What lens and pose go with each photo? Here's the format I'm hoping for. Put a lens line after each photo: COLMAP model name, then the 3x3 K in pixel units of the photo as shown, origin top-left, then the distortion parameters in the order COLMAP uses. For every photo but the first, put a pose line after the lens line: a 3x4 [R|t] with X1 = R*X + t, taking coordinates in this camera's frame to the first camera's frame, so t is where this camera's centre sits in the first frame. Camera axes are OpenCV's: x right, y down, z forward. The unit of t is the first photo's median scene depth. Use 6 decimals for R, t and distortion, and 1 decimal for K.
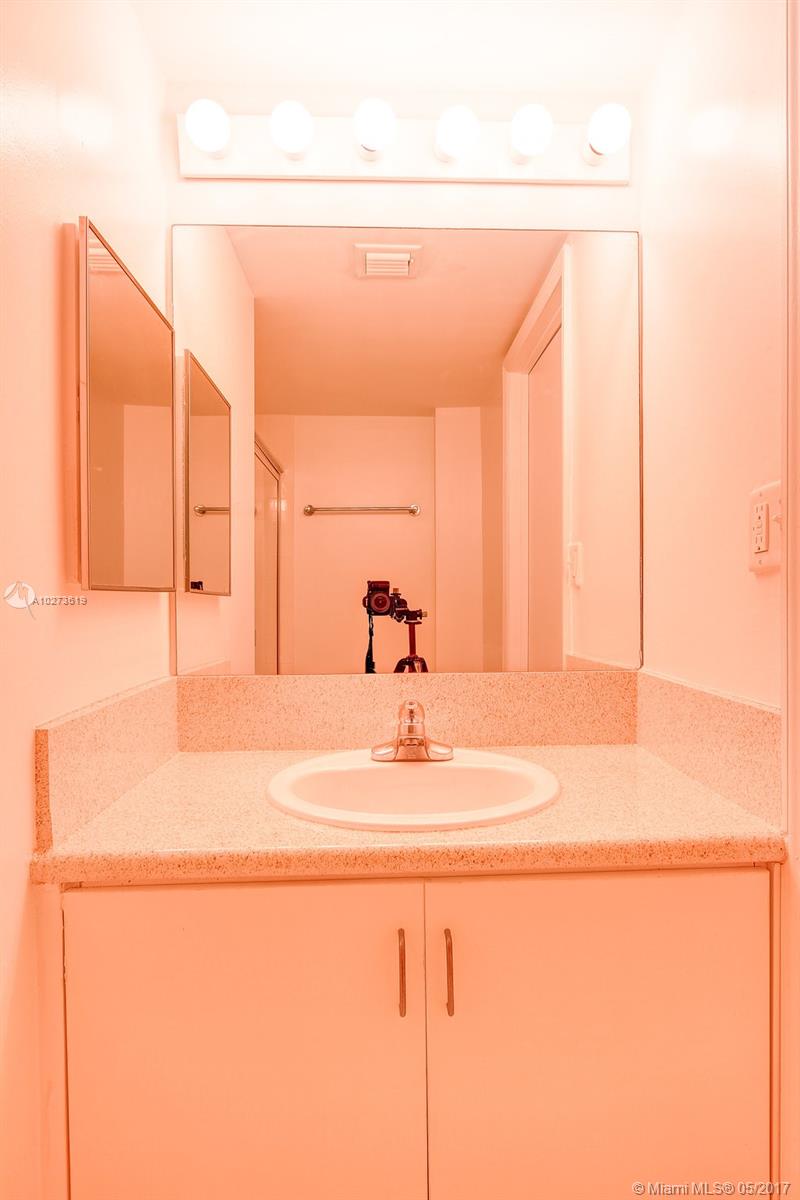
lens RADIAL K [[722.3, 0, 398.3], [0, 722.3, 600.9], [0, 0, 1]] dist [-0.008555, 0.001636]
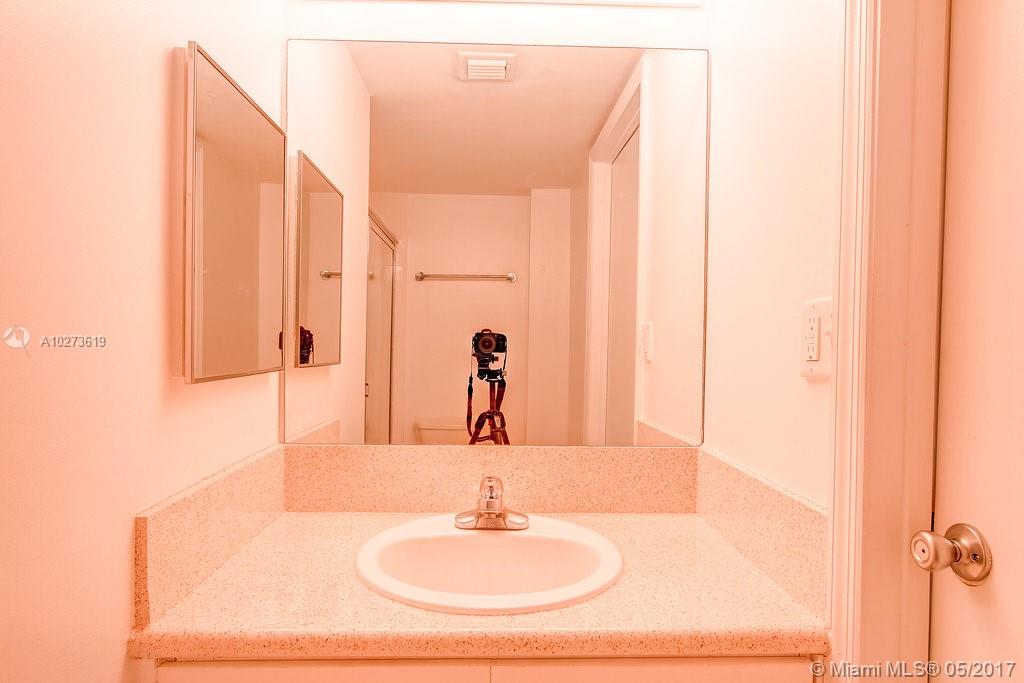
lens RADIAL K [[616.4, 0, 491.2], [0, 616.4, 348.0], [0, 0, 1]] dist [-0.008555, 0.001636]
pose [[0.999663, 0.019418, -0.017257, 0.034008], [-0.019302, 0.999790, 0.006852, -0.071424], [0.017387, -0.006517, 0.999828, 0.063931]]
